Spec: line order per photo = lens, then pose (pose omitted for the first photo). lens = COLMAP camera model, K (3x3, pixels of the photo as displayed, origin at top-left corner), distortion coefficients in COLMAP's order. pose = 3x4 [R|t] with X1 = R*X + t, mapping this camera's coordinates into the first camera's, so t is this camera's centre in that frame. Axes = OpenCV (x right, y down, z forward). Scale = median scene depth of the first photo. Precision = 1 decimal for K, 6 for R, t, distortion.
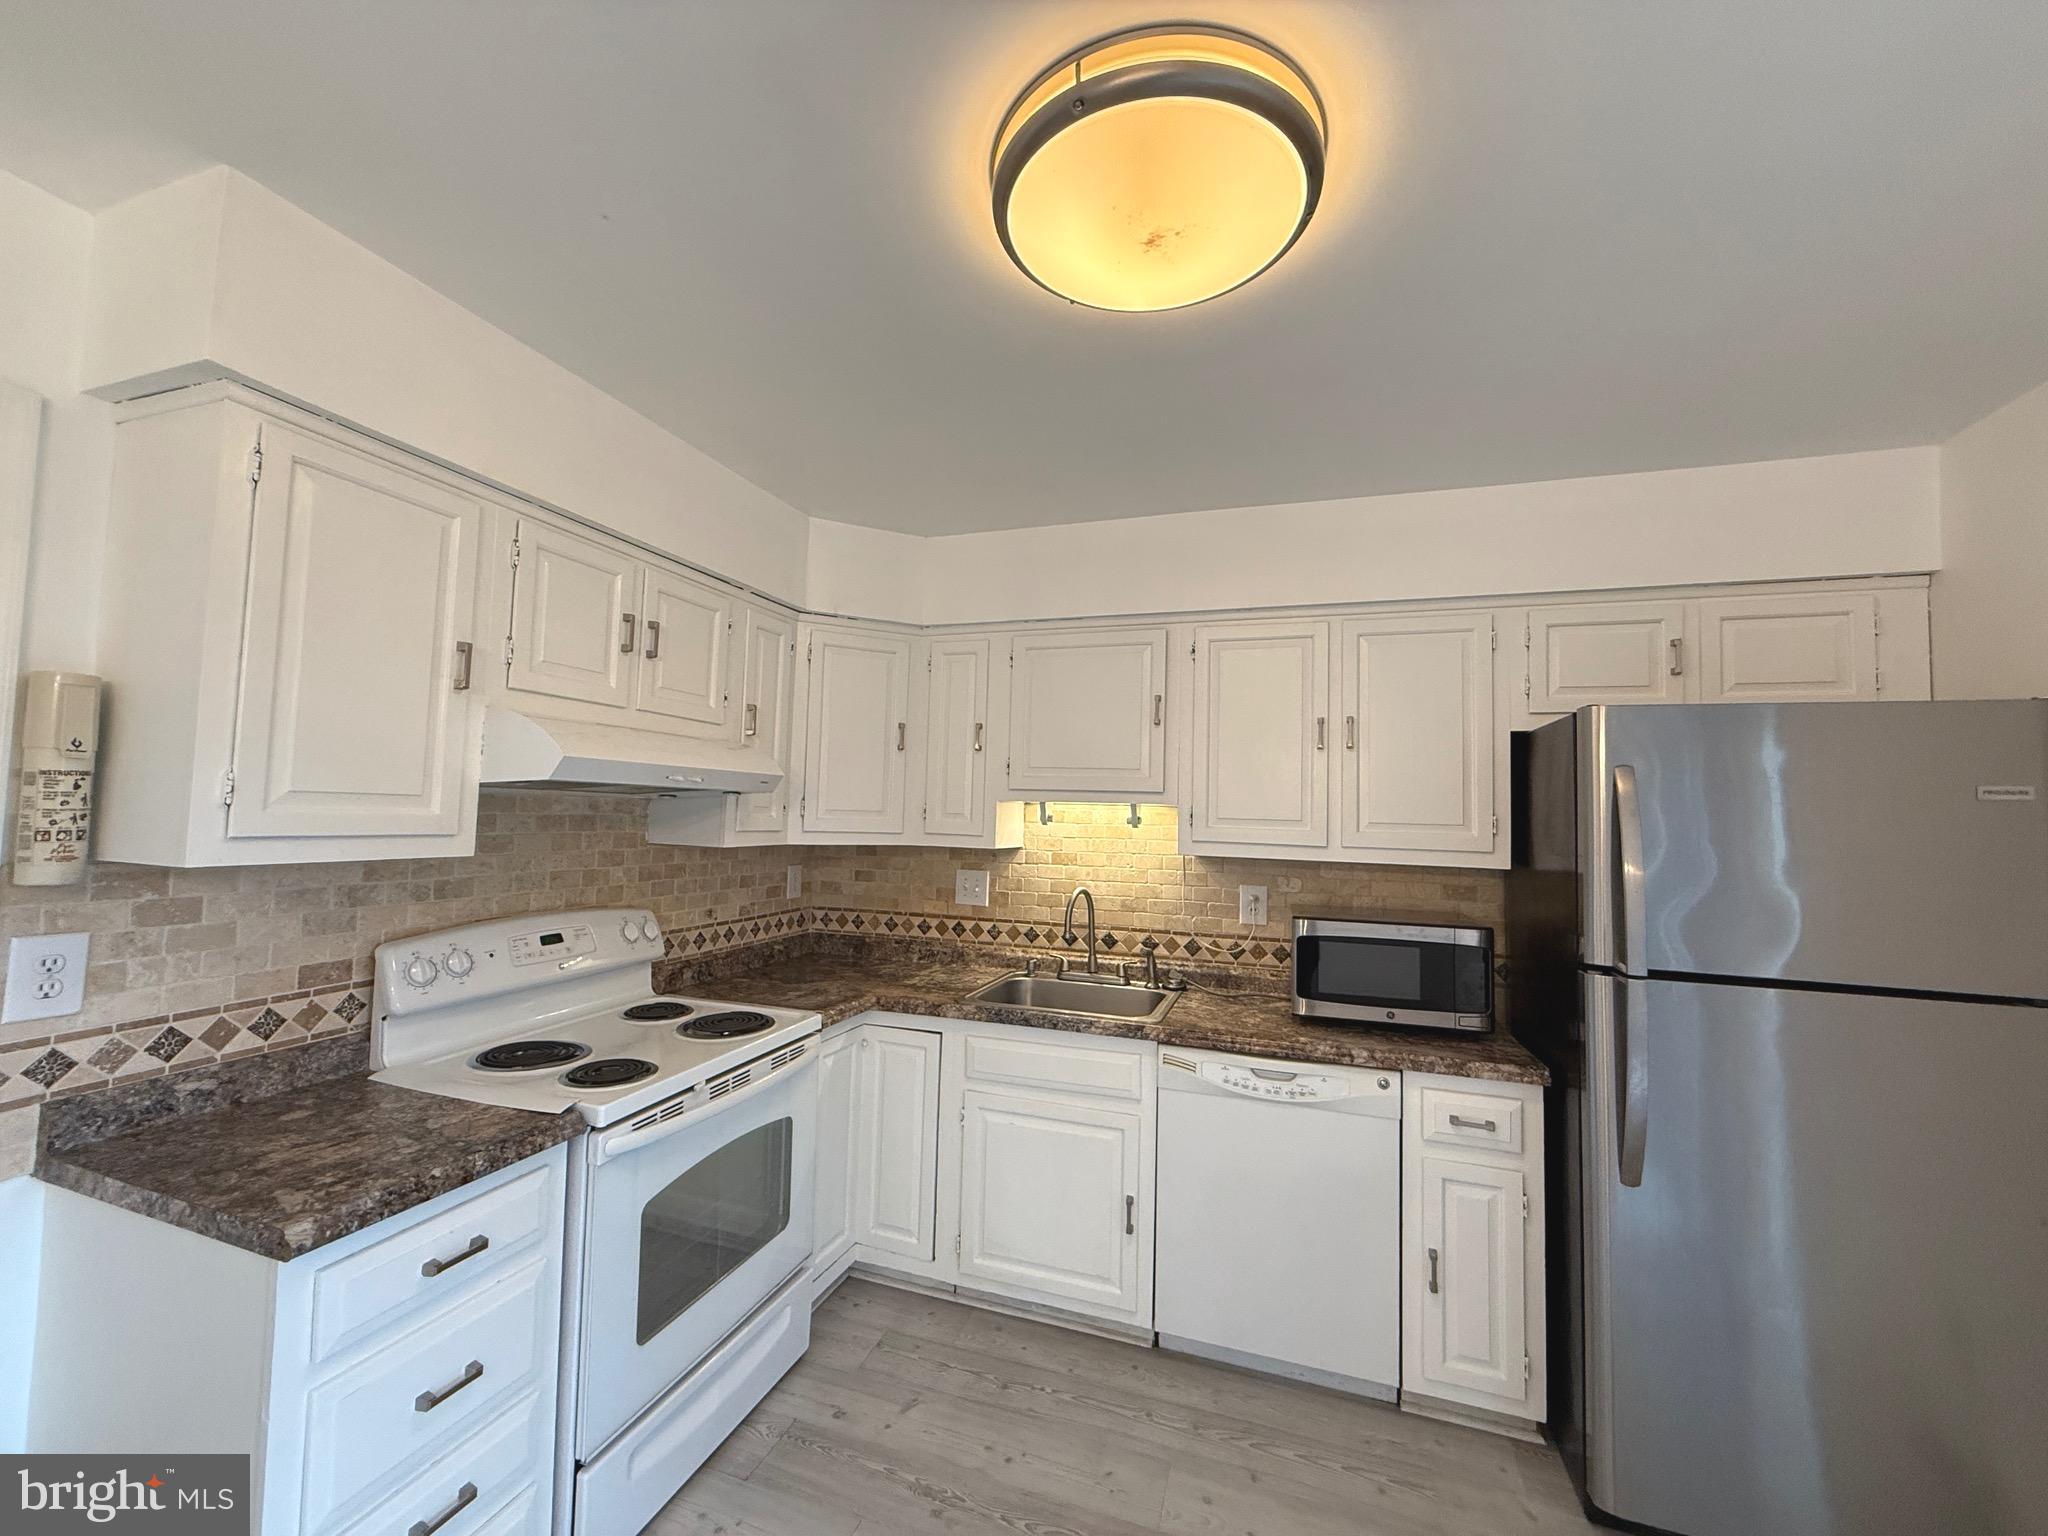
lens RADIAL K [[818.4, 0, 1012.6], [0, 818.4, 770.1], [0, 0, 1]] dist [0.000830, -0.000403]
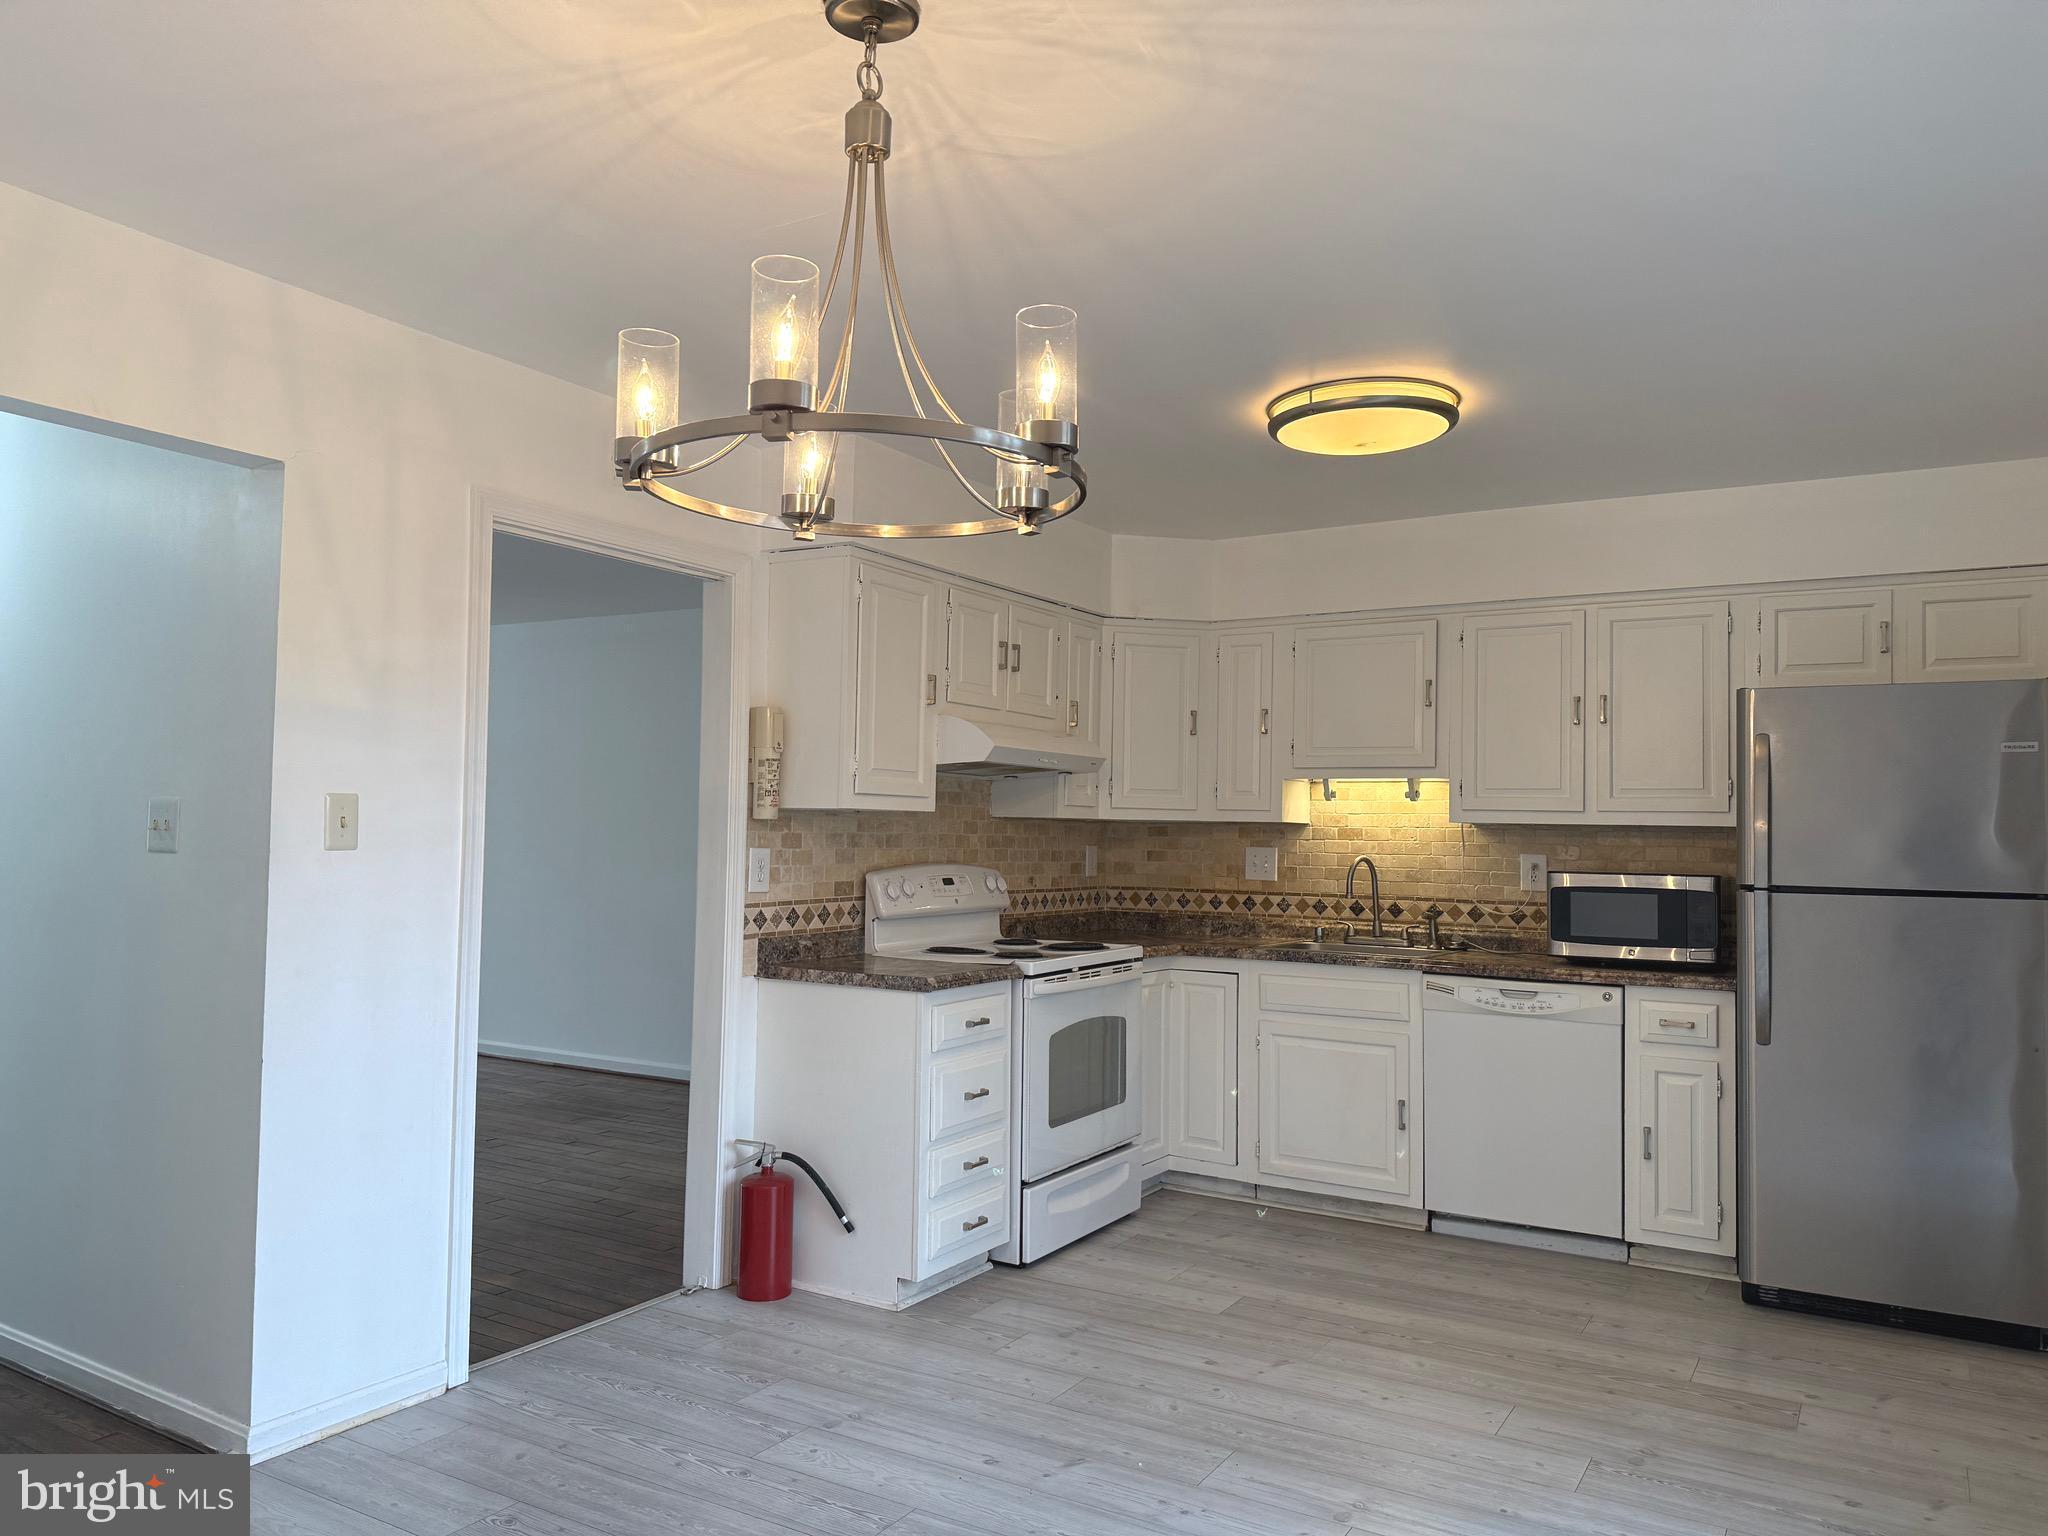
lens RADIAL K [[1398.1, 0, 1024.0], [0, 1398.1, 768.0], [0, 0, 1]] dist [0.087638, -0.001205]
pose [[0.977357, -0.019766, -0.210672, 0.043829], [0.020572, 0.999787, 0.001632, 0.014718], [0.210595, -0.005929, 0.977555, -1.045630]]
